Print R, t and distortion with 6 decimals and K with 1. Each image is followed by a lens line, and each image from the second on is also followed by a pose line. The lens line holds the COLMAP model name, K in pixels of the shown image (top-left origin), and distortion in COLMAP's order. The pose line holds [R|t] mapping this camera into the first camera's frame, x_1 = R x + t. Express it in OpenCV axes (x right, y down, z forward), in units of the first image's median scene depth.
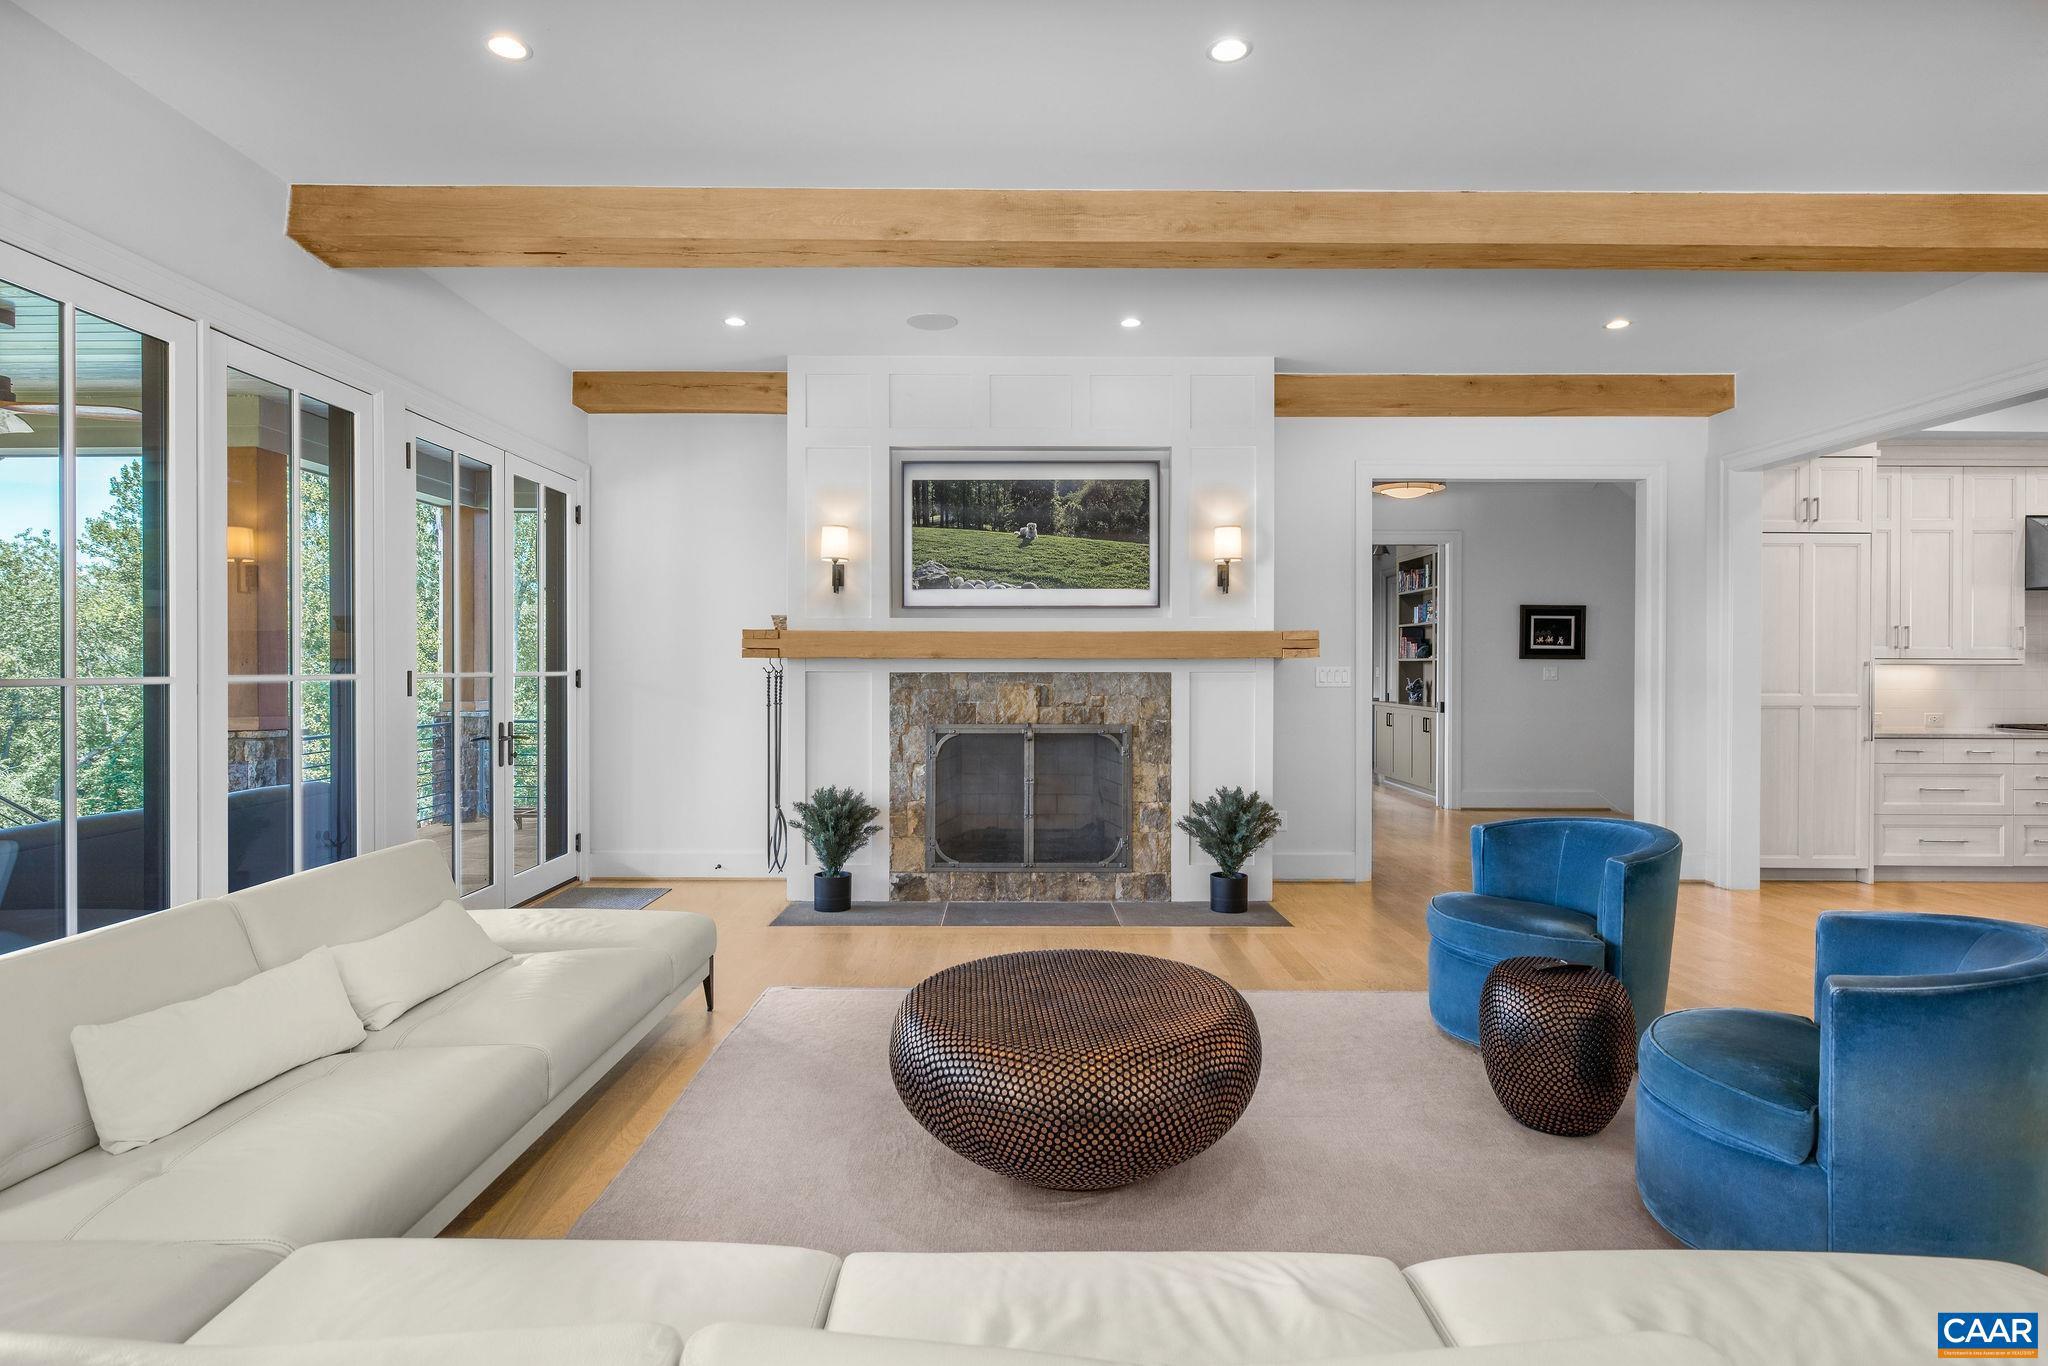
lens RADIAL K [[1054.4, 0, 1019.7], [0, 1054.4, 675.8], [0, 0, 1]] dist [-0.002228, 0.000607]
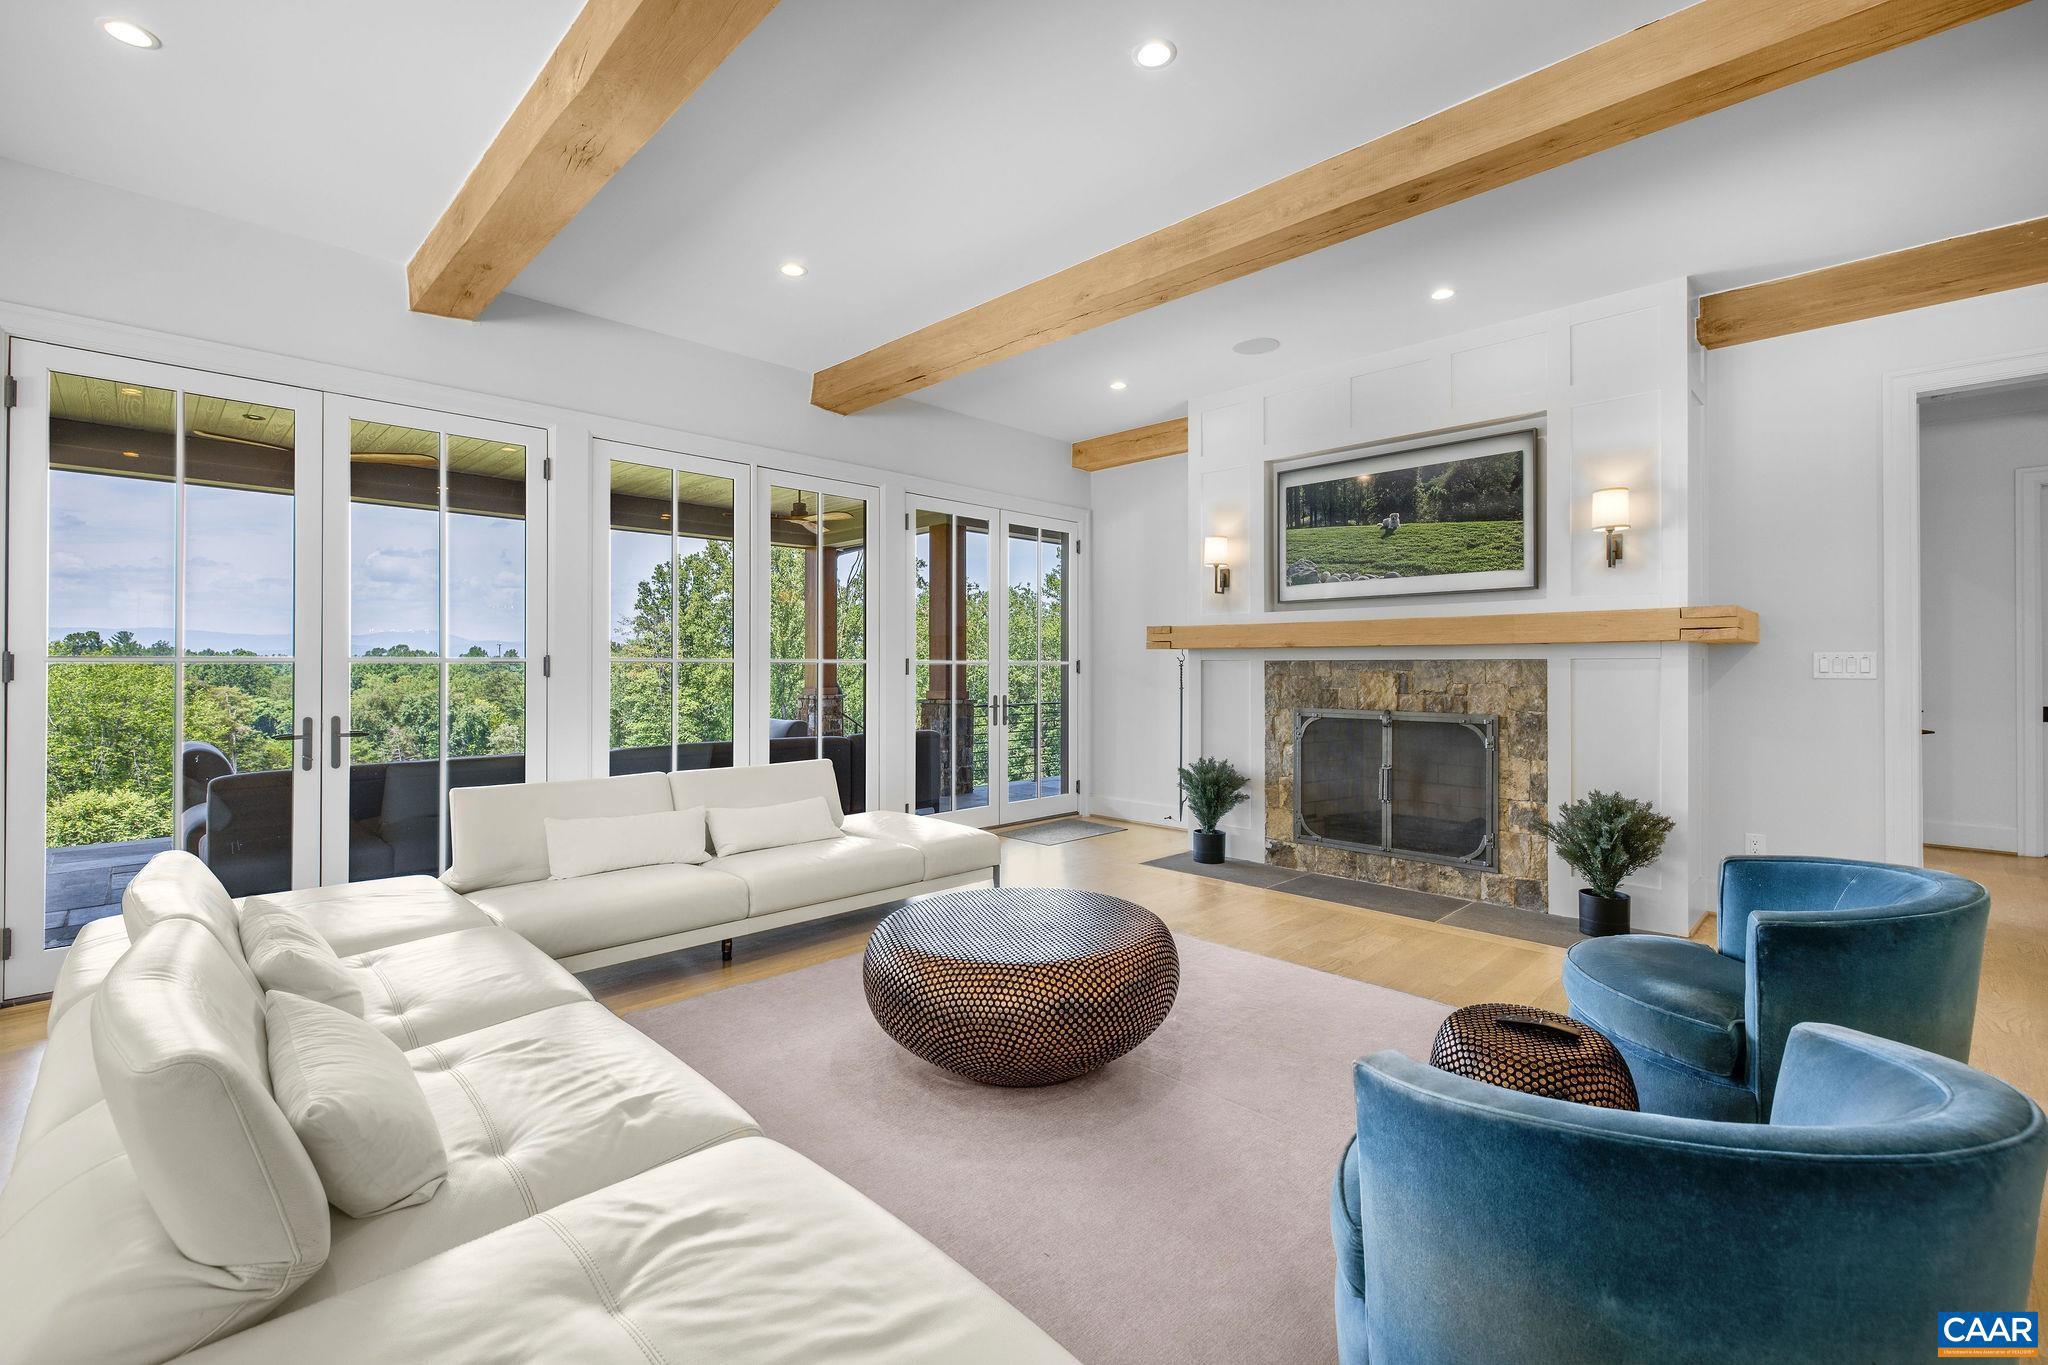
lens RADIAL K [[884.1, 0, 1017.7], [0, 884.1, 665.2], [0, 0, 1]] dist [0.004525, -0.000591]
pose [[0.706221, -0.000522, -0.707991, 0.360982], [-0.007852, 0.999932, -0.008569, 0.011950], [0.707948, 0.011611, 0.706169, 0.142199]]
